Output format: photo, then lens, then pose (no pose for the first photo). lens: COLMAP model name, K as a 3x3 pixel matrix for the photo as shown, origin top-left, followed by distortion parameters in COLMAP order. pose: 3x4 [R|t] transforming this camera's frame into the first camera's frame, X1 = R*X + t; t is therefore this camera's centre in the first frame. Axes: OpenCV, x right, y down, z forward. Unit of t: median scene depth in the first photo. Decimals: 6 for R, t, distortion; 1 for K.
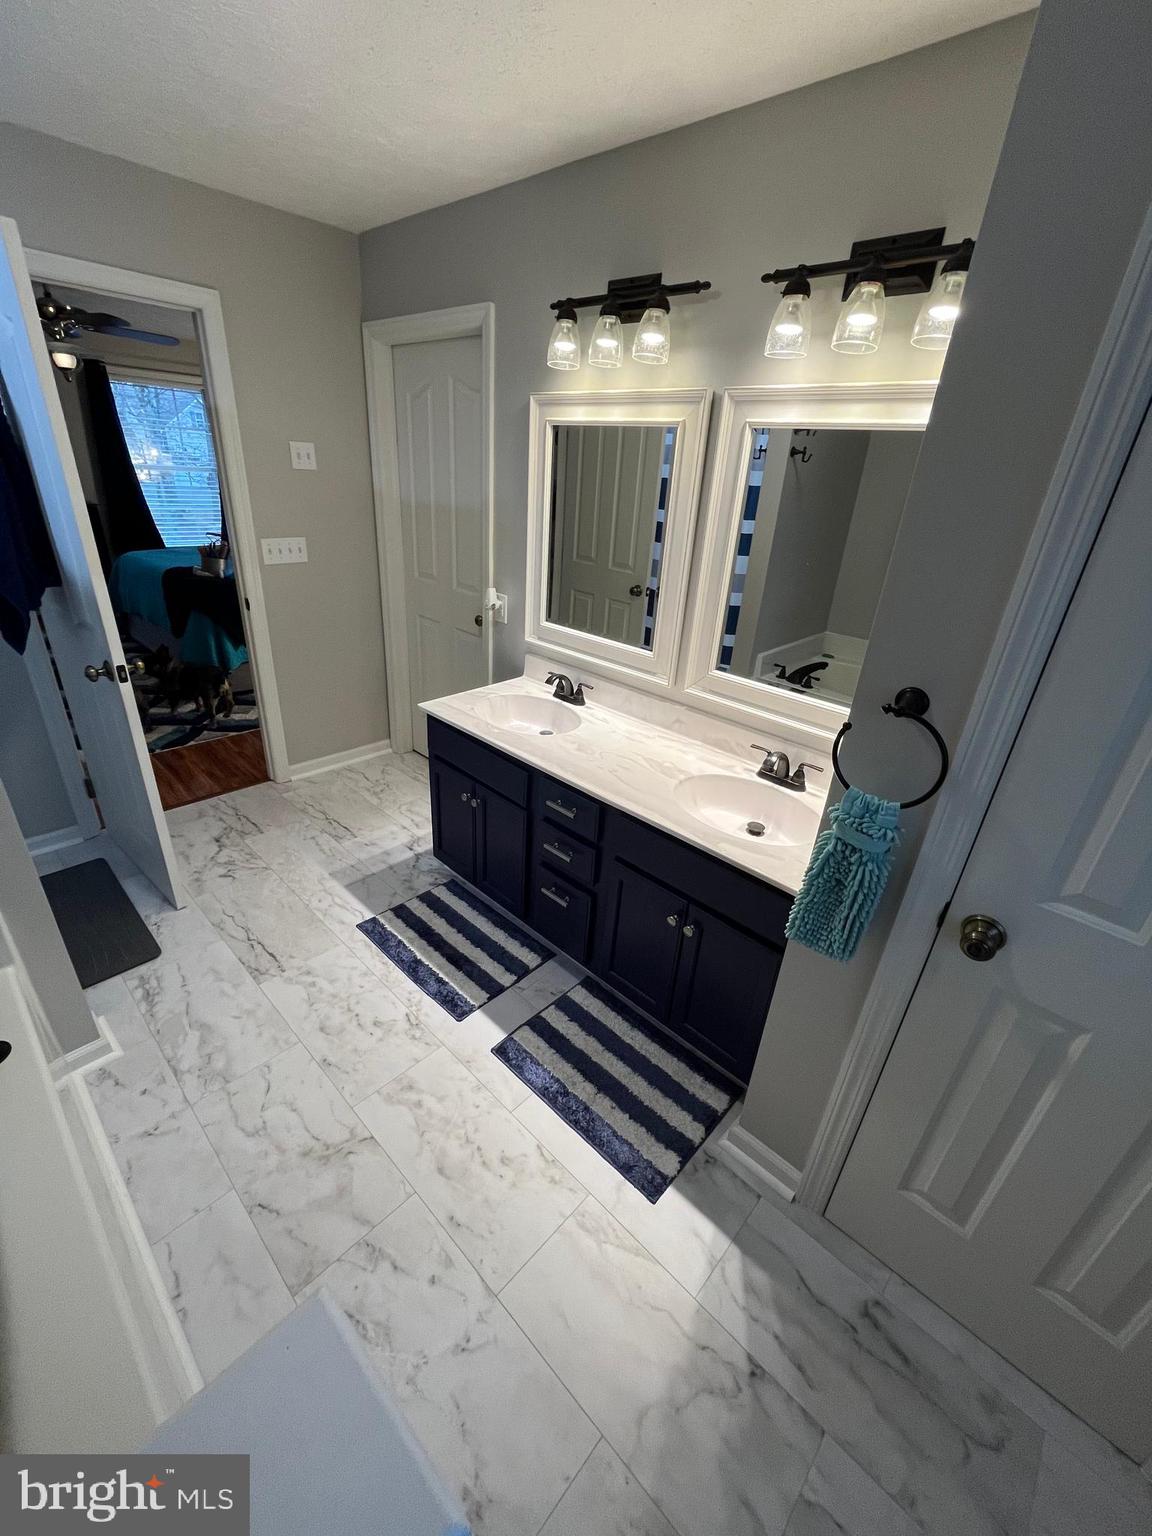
lens RADIAL K [[624.1, 0, 577.1], [0, 624.1, 765.8], [0, 0, 1]] dist [-0.003676, 0.000451]
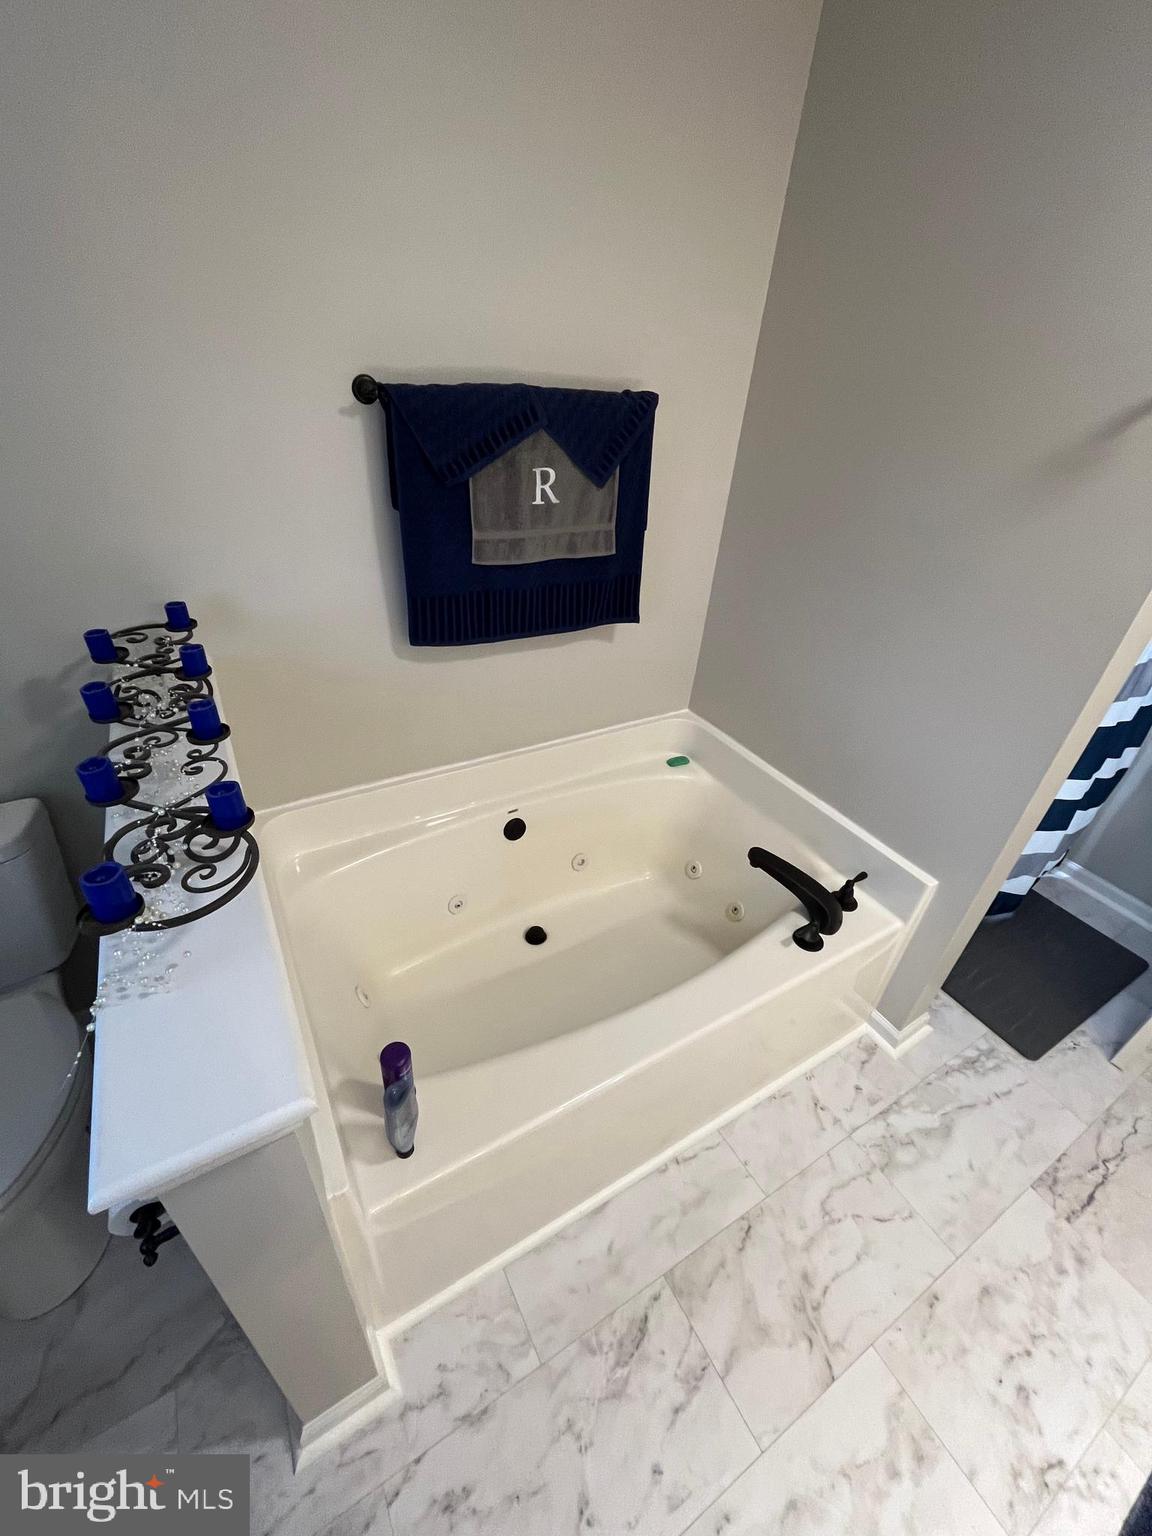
lens RADIAL K [[624.1, 0, 575.7], [0, 624.1, 766.0], [0, 0, 1]] dist [-0.003676, 0.000451]
pose [[-0.279193, 0.454974, -0.845606, 0.050446], [-0.491938, 0.688510, 0.532871, -0.144863], [0.824651, 0.564759, 0.031592, 0.275888]]
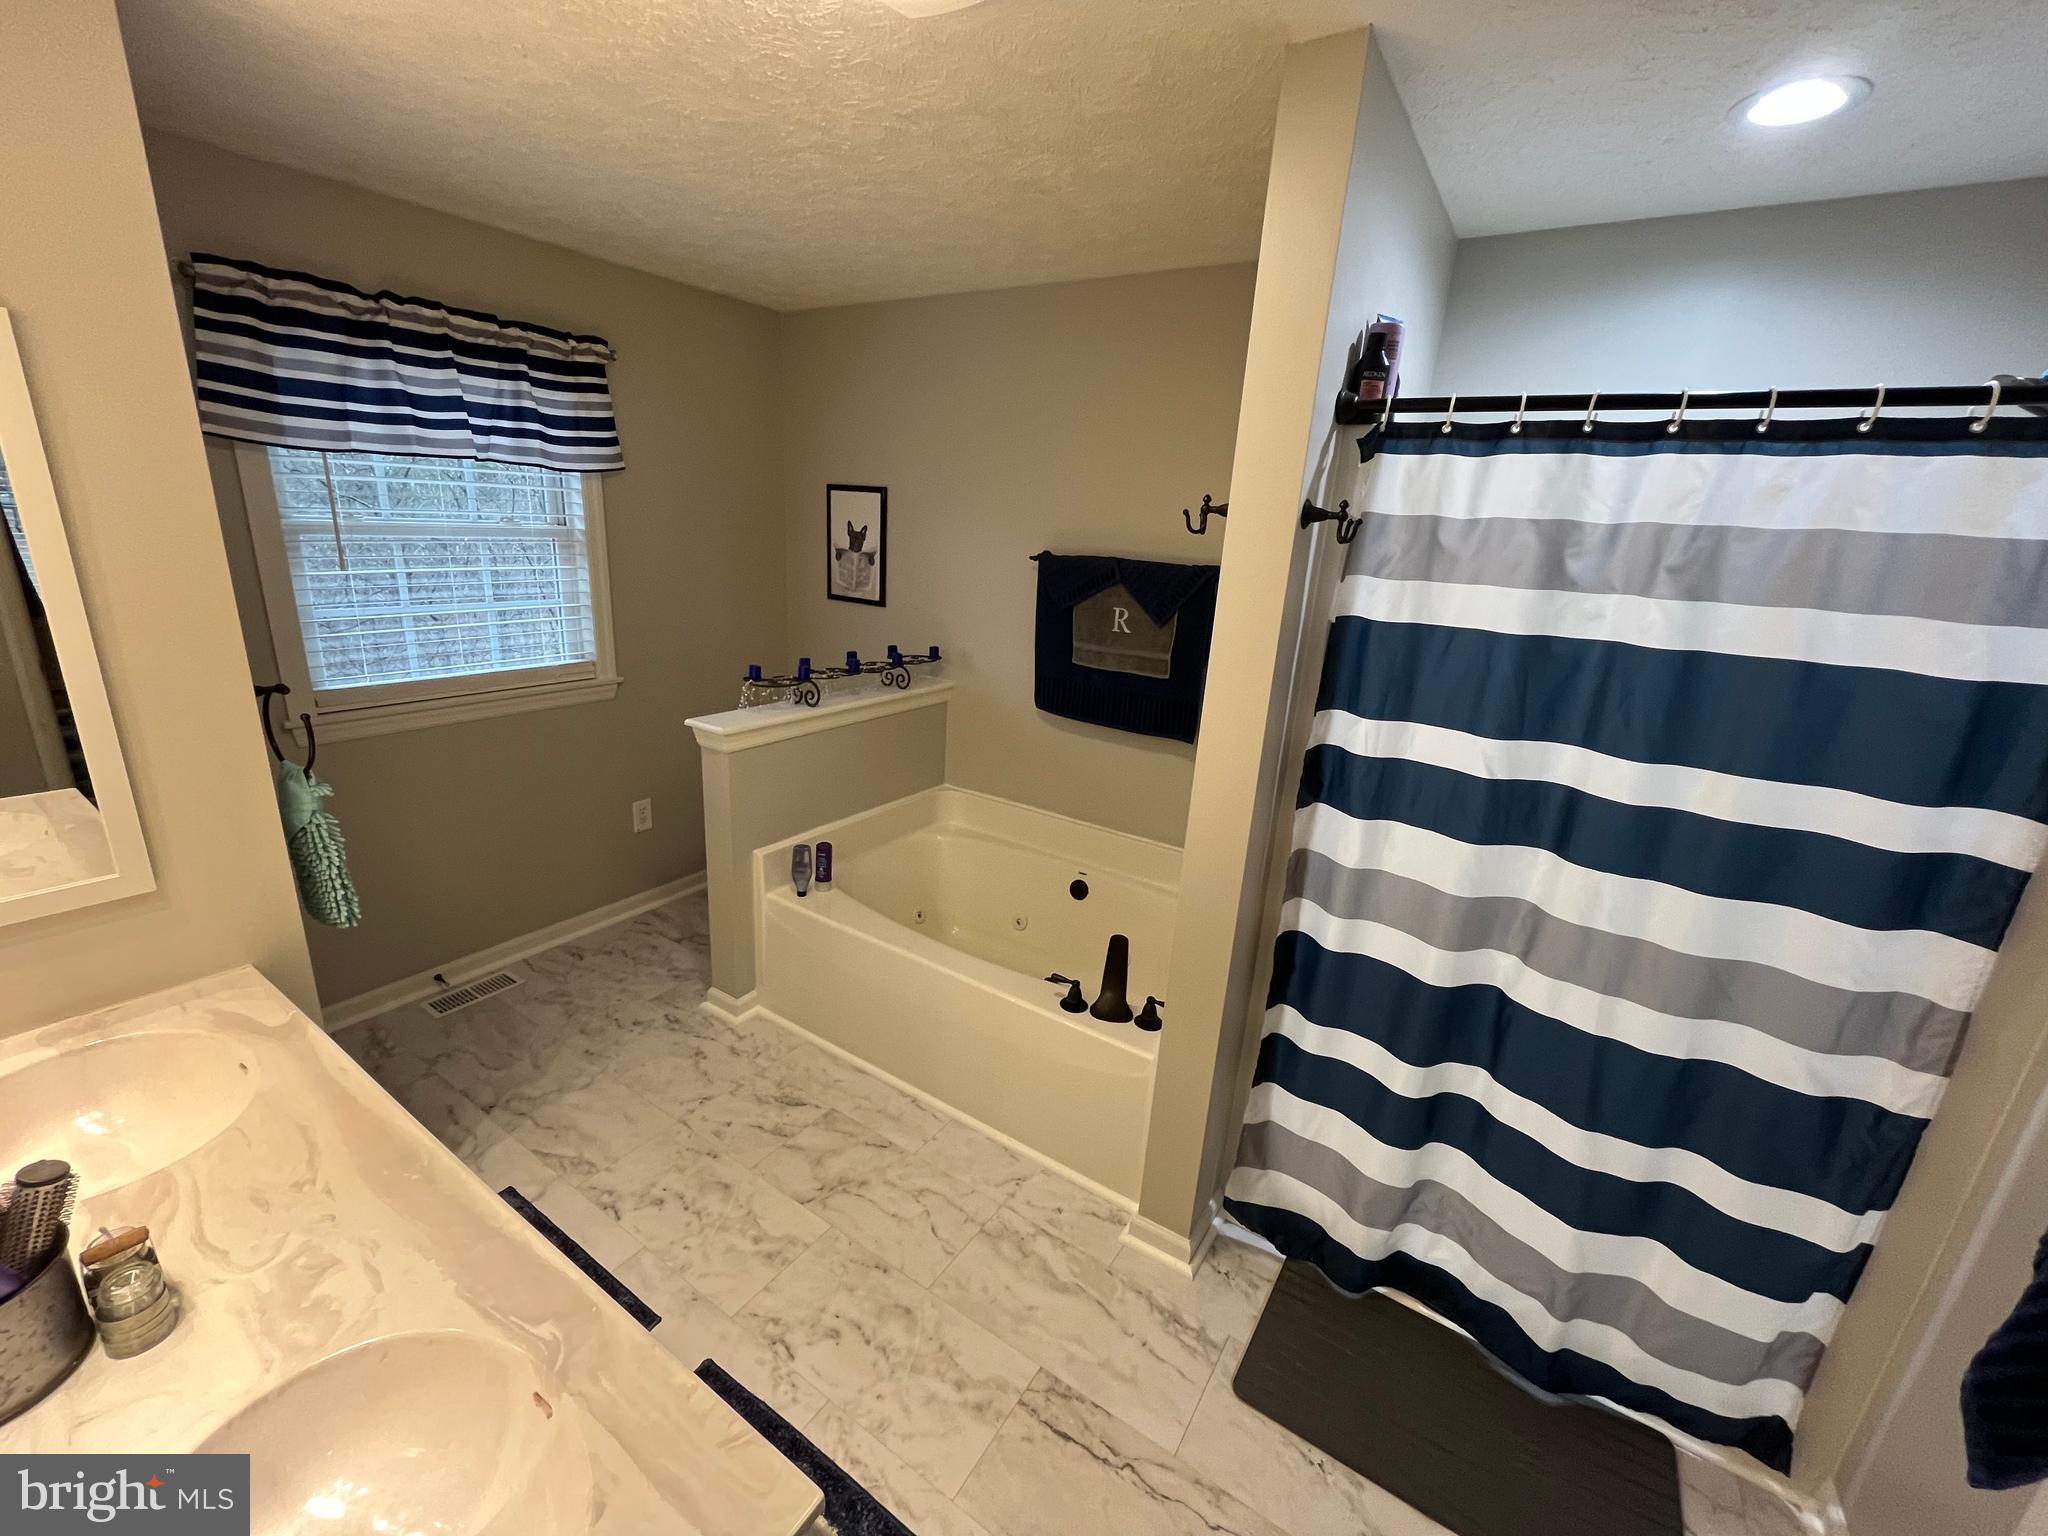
lens RADIAL K [[832.2, 0, 1012.0], [0, 832.2, 764.1], [0, 0, 1]] dist [-0.003676, 0.000451]
pose [[-0.978215, -0.072065, -0.194683, -0.315994], [-0.184123, 0.734347, 0.653324, -0.732225], [0.095883, 0.674937, -0.731619, 1.378310]]
